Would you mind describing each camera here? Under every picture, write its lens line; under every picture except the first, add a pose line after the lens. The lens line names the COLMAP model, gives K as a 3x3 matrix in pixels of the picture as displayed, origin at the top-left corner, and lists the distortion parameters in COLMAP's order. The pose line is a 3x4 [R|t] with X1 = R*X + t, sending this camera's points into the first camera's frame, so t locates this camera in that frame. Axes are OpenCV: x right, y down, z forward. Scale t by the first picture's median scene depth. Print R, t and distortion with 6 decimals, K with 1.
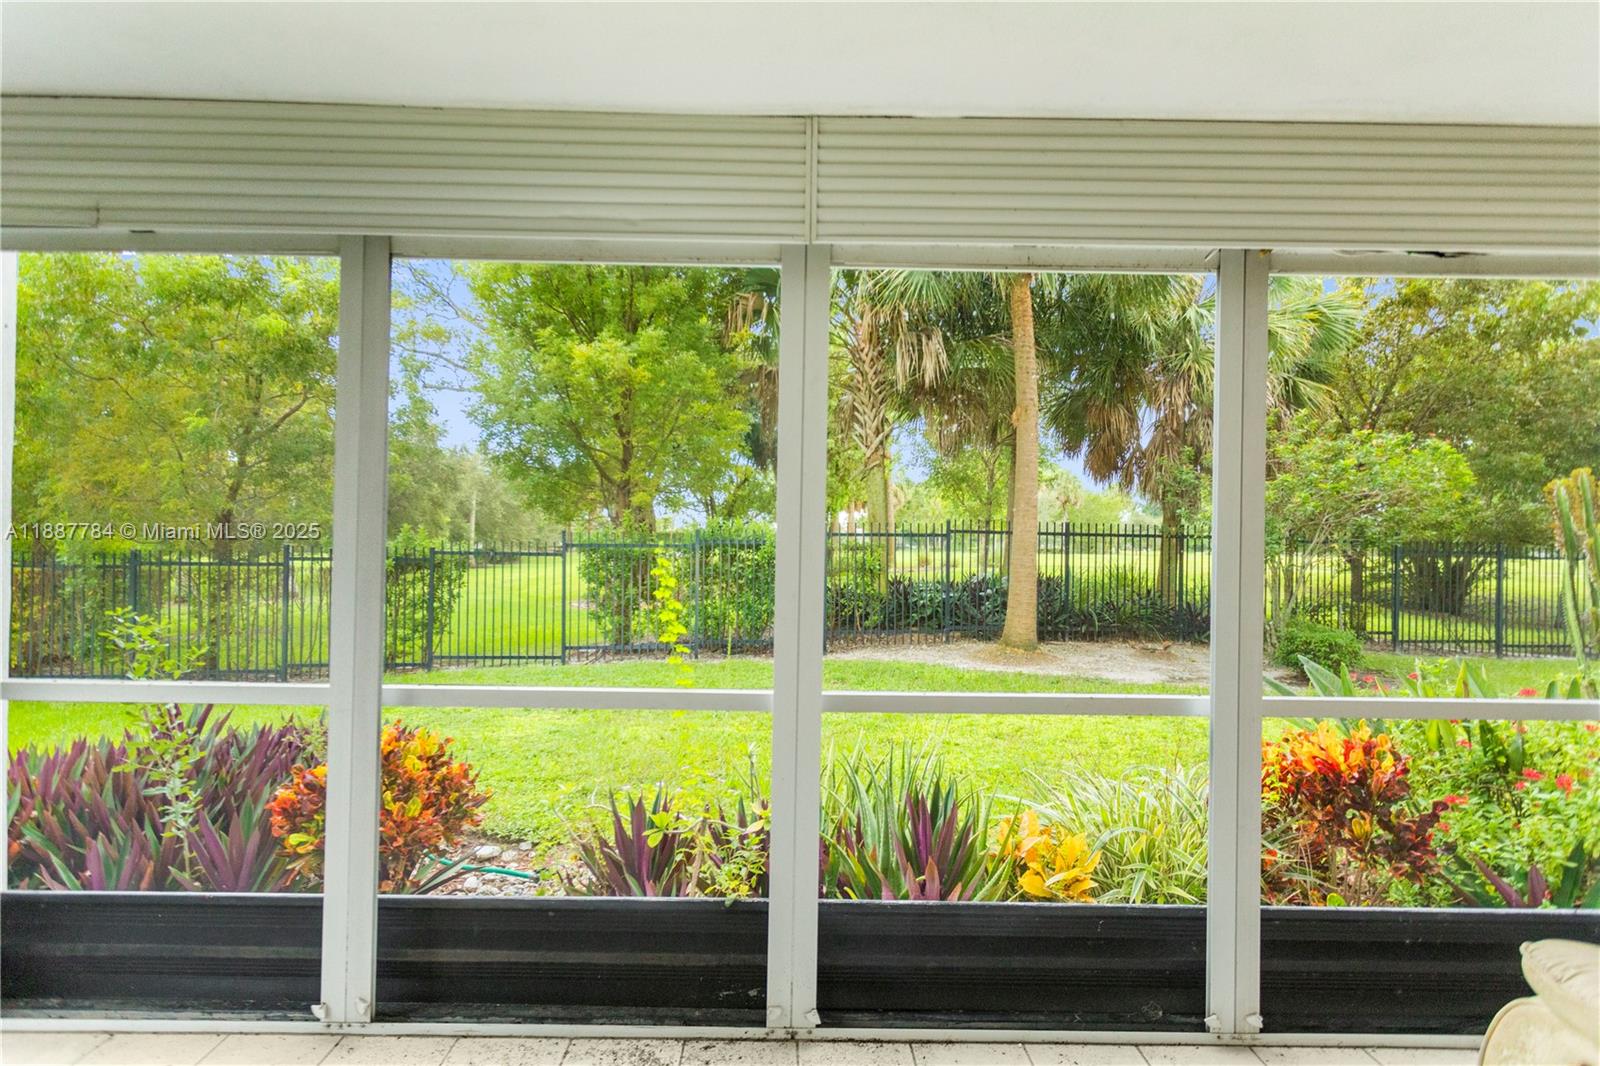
lens RADIAL K [[779.5, 0, 800.0], [0, 779.5, 533.0], [0, 0, 1]] dist [-0.001314, -0.000104]
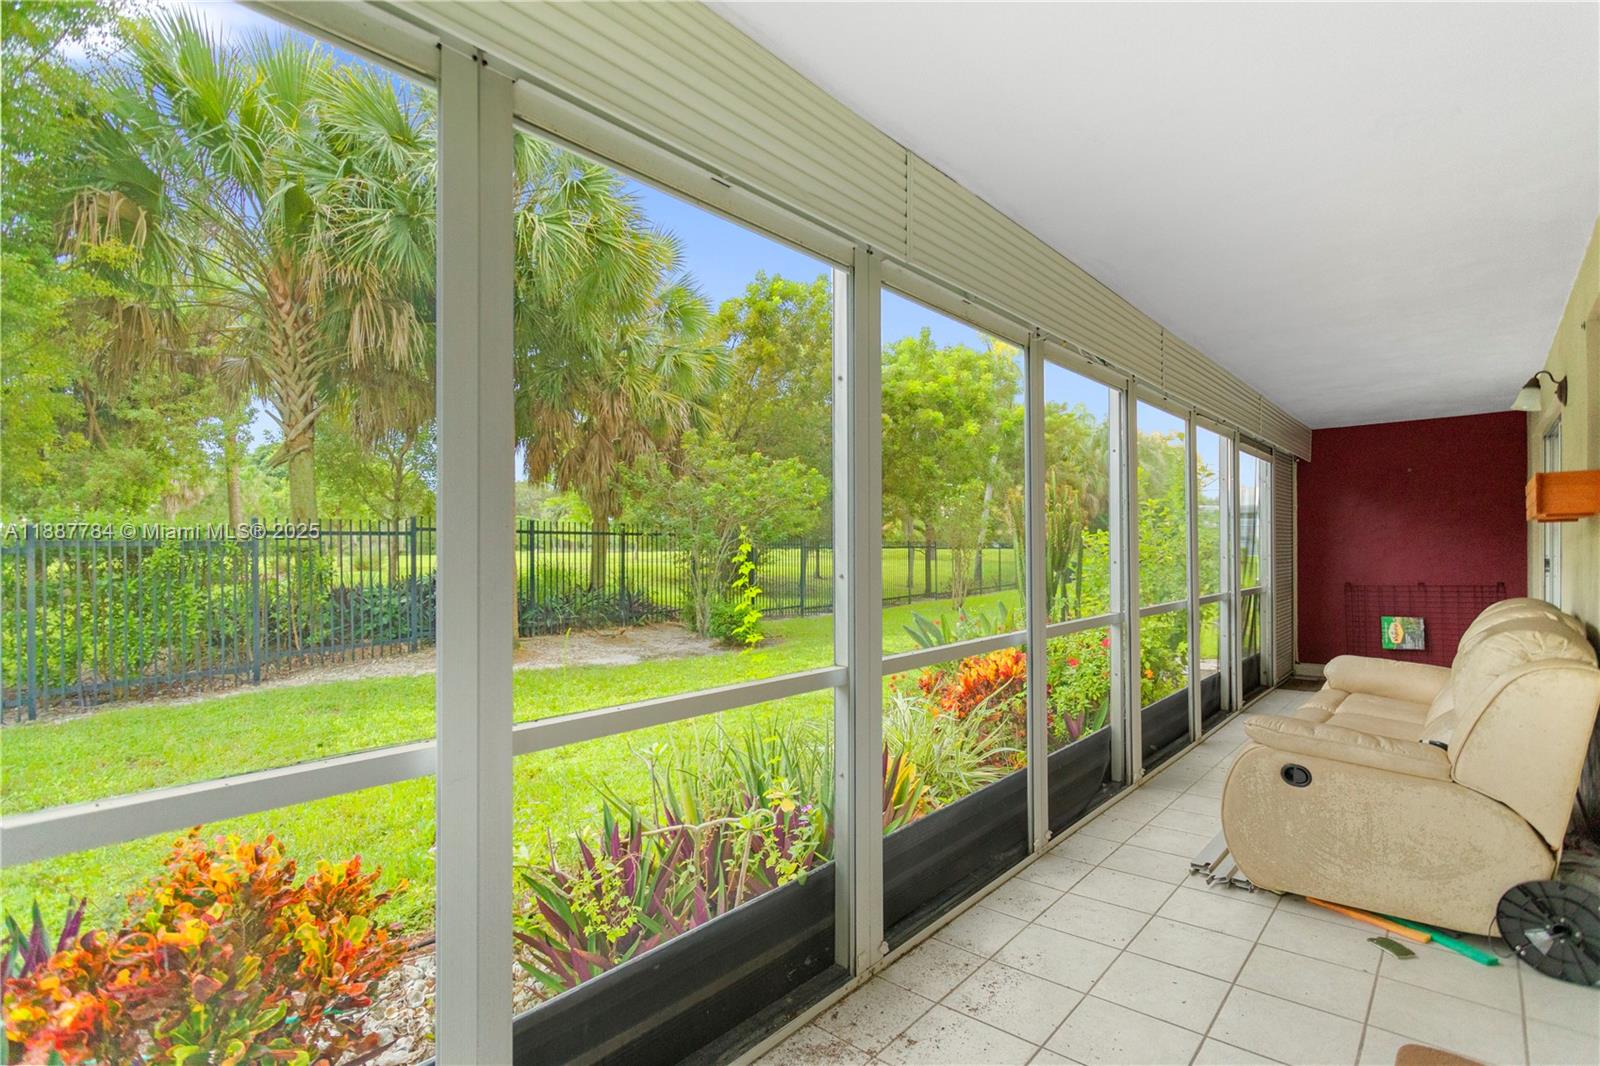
lens RADIAL K [[768.8, 0, 793.1], [0, 768.8, 536.0], [0, 0, 1]] dist [0.008335, 0.000130]
pose [[0.666277, -0.005882, 0.745681, -0.191429], [0.004068, 0.999983, 0.004254, 0.003952], [-0.745694, 0.000199, 0.666289, 0.075151]]
